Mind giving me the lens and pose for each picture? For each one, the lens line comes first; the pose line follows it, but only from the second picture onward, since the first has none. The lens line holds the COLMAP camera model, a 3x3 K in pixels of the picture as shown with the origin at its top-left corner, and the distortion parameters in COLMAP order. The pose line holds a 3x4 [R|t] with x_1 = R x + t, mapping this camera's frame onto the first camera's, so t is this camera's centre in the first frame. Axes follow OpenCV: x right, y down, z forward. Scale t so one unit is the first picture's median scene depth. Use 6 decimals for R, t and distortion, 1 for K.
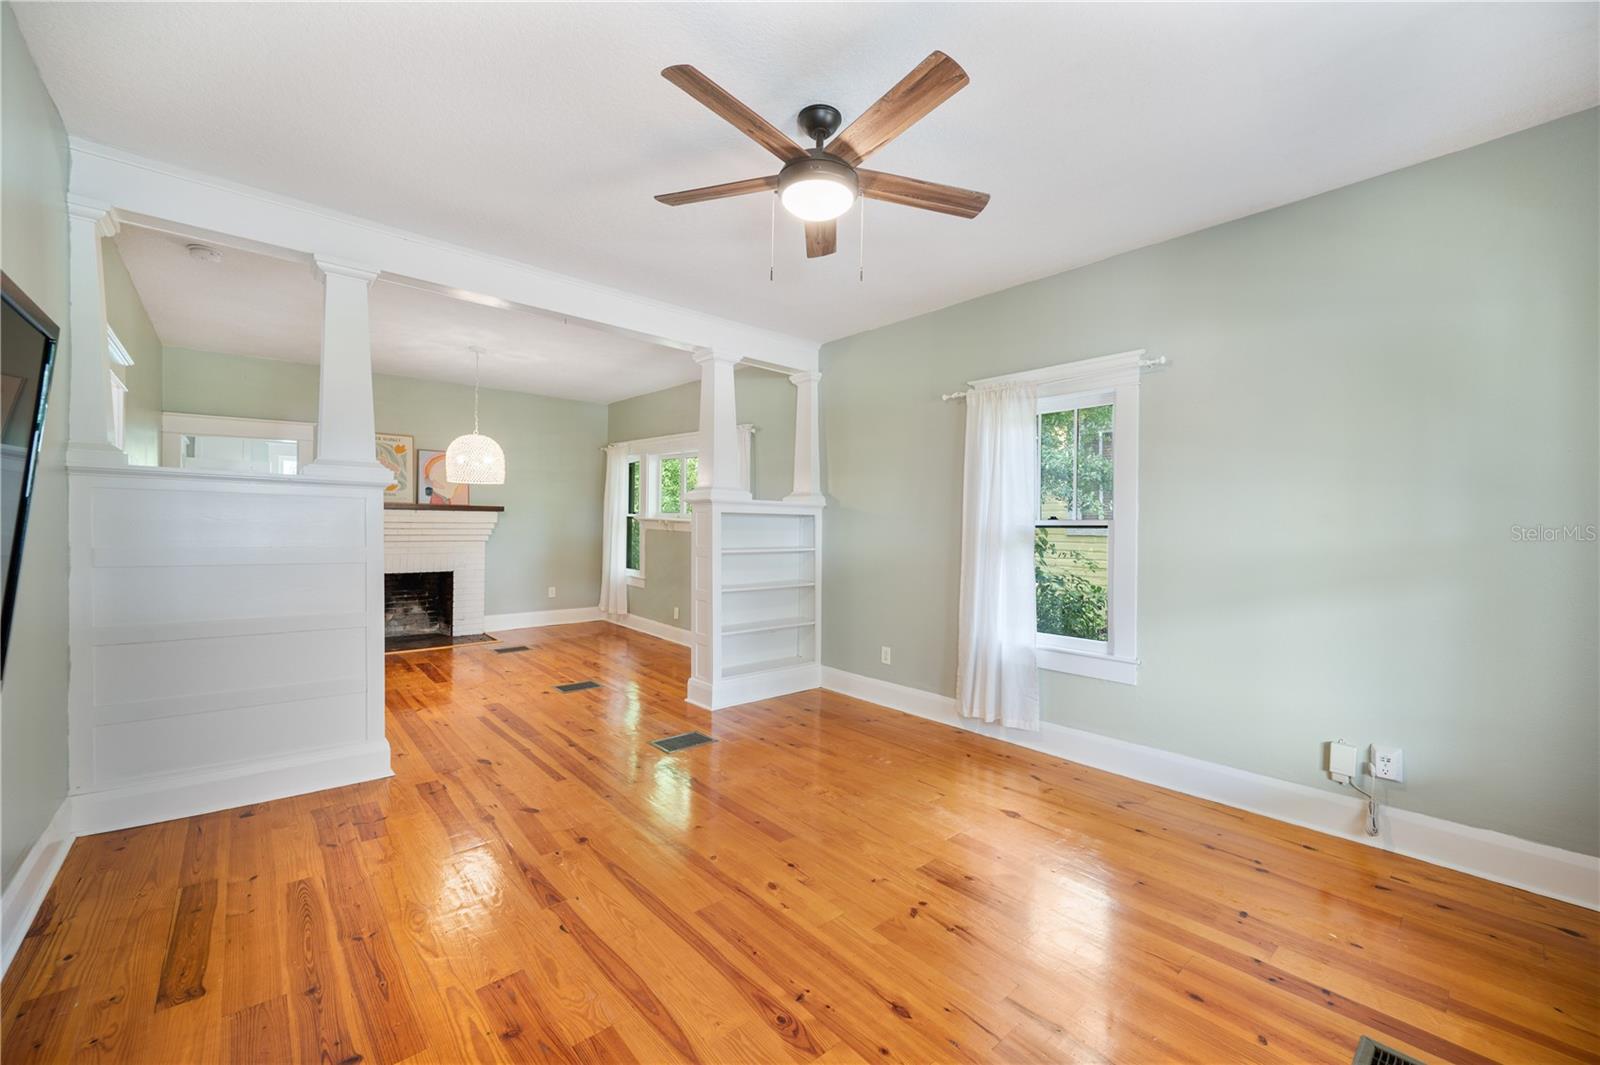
lens RADIAL K [[642.8, 0, 802.1], [0, 642.8, 522.9], [0, 0, 1]] dist [-0.002533, -0.000488]
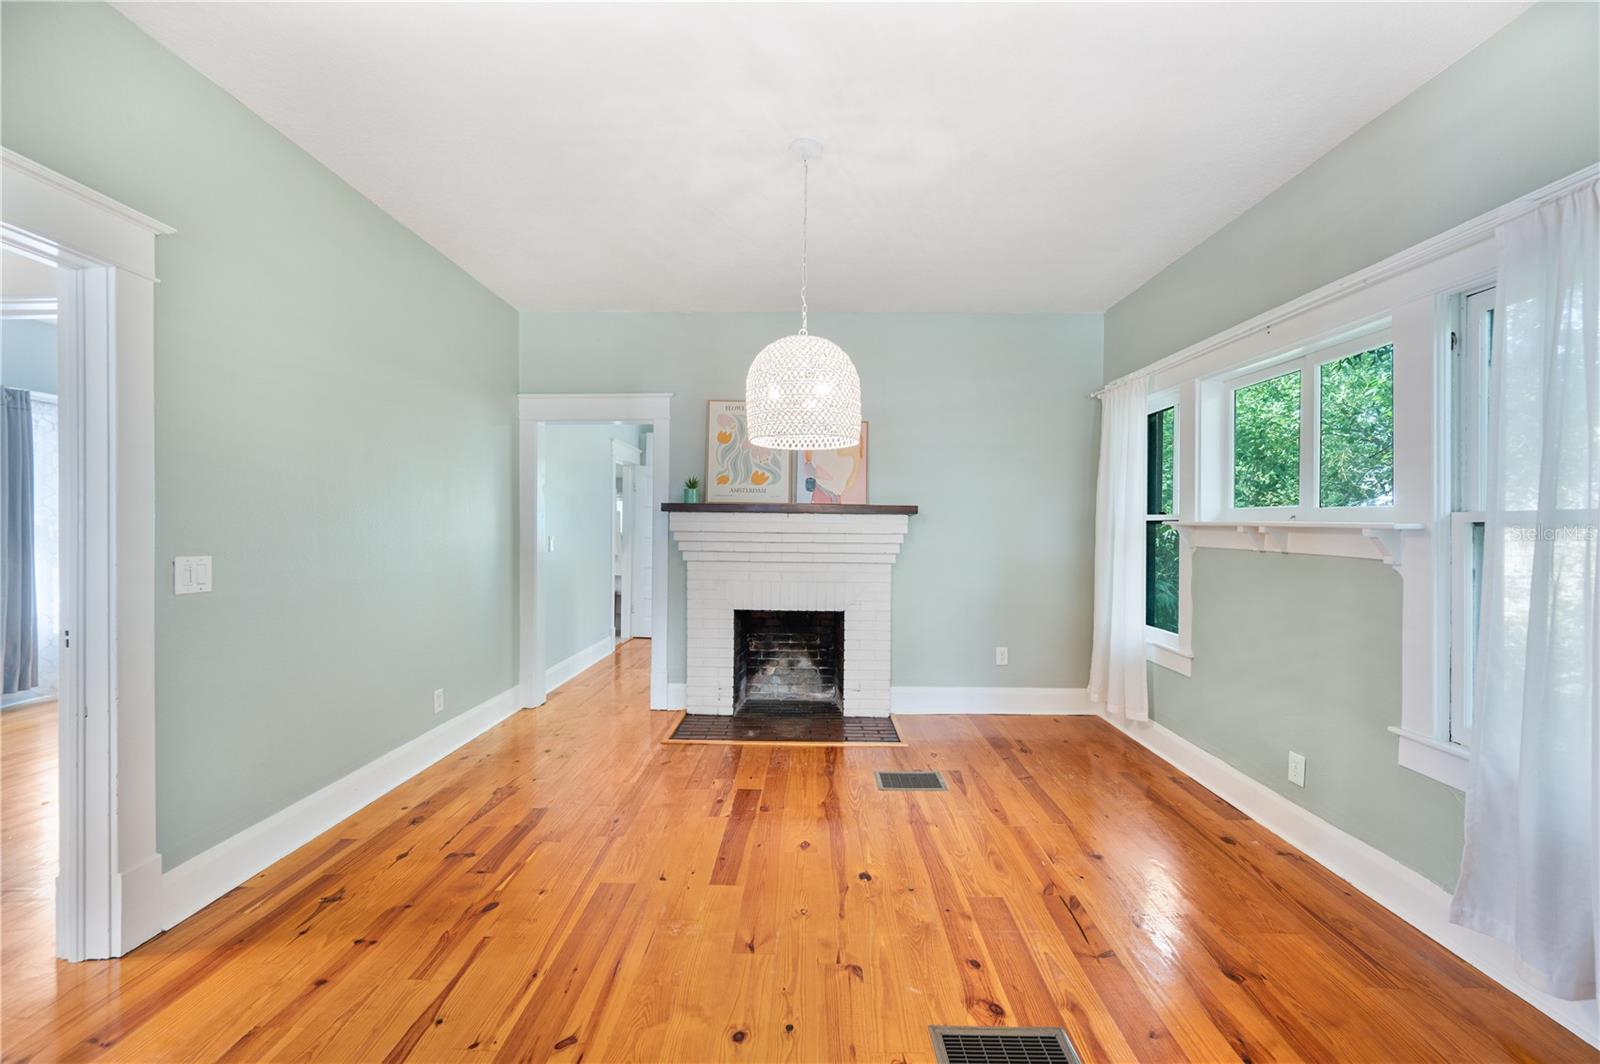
lens RADIAL K [[642.8, 0, 804.1], [0, 642.8, 530.8], [0, 0, 1]] dist [-0.002533, -0.000488]
pose [[0.746557, -0.007192, -0.665283, -0.152088], [-0.002212, 0.999909, -0.013292, 0.005367], [0.665318, 0.011395, 0.746473, 0.494980]]
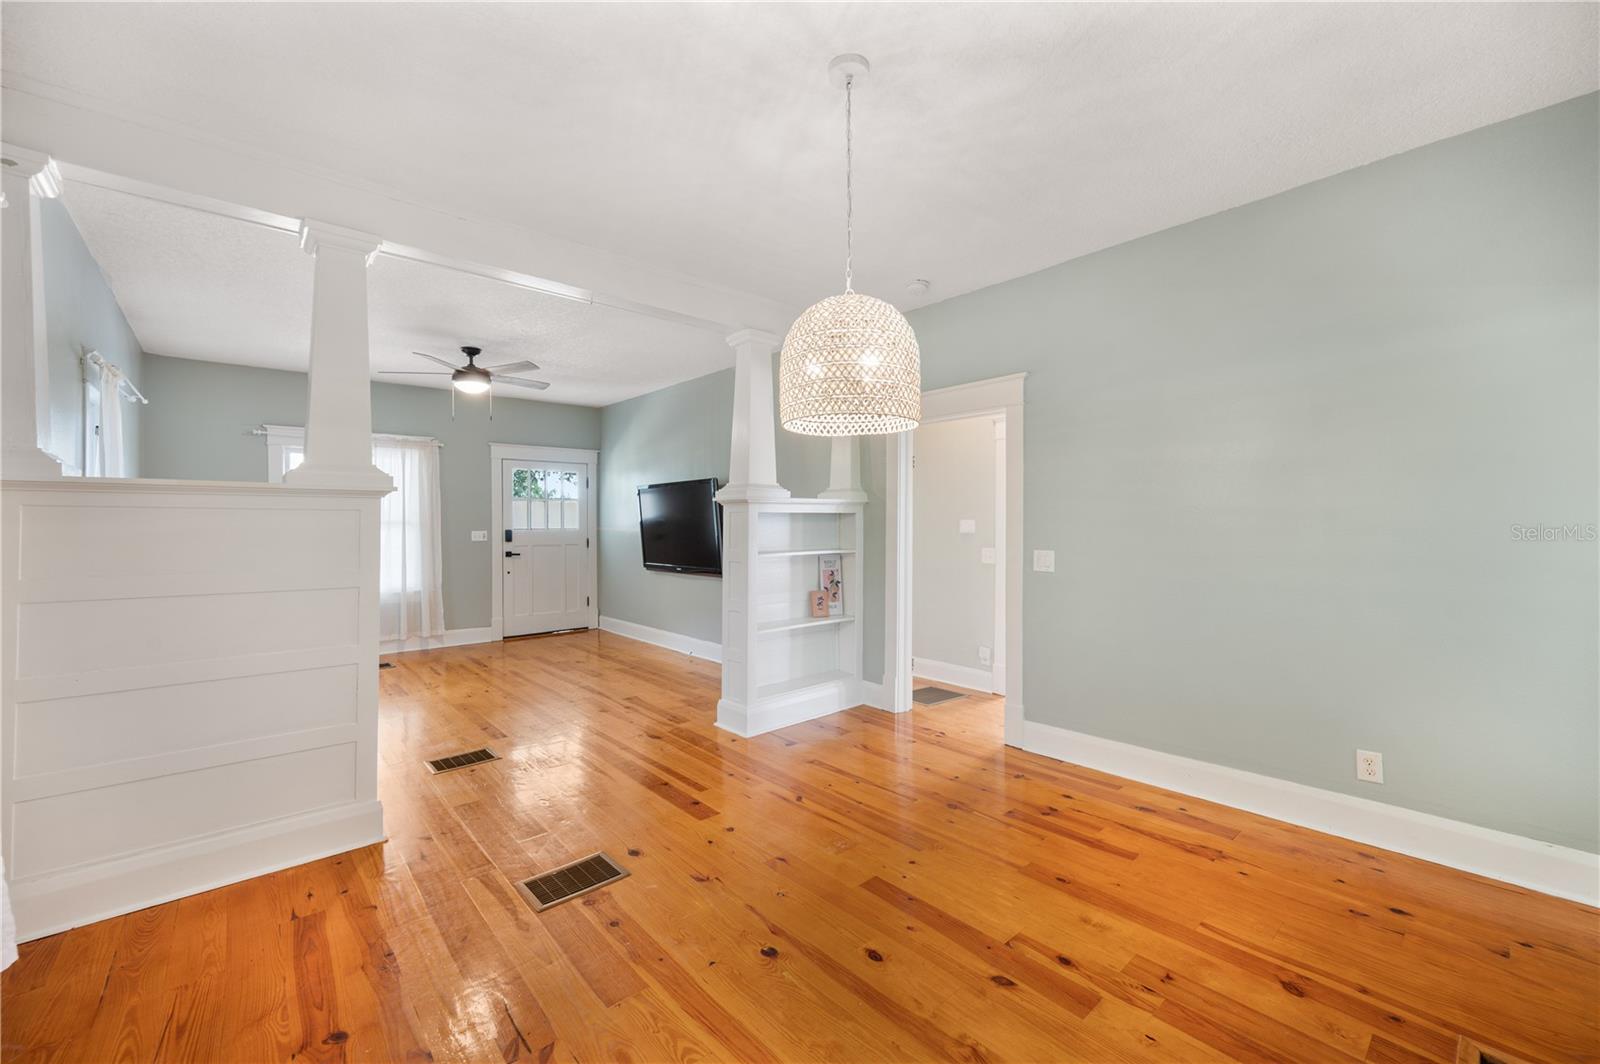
lens RADIAL K [[642.8, 0, 797.9], [0, 642.8, 533.5], [0, 0, 1]] dist [-0.002533, -0.000488]
pose [[-0.999897, -0.014296, 0.001501, -0.408504], [-0.014281, 0.999849, 0.009940, -0.003626], [-0.001643, 0.009918, -0.999949, 1.162980]]
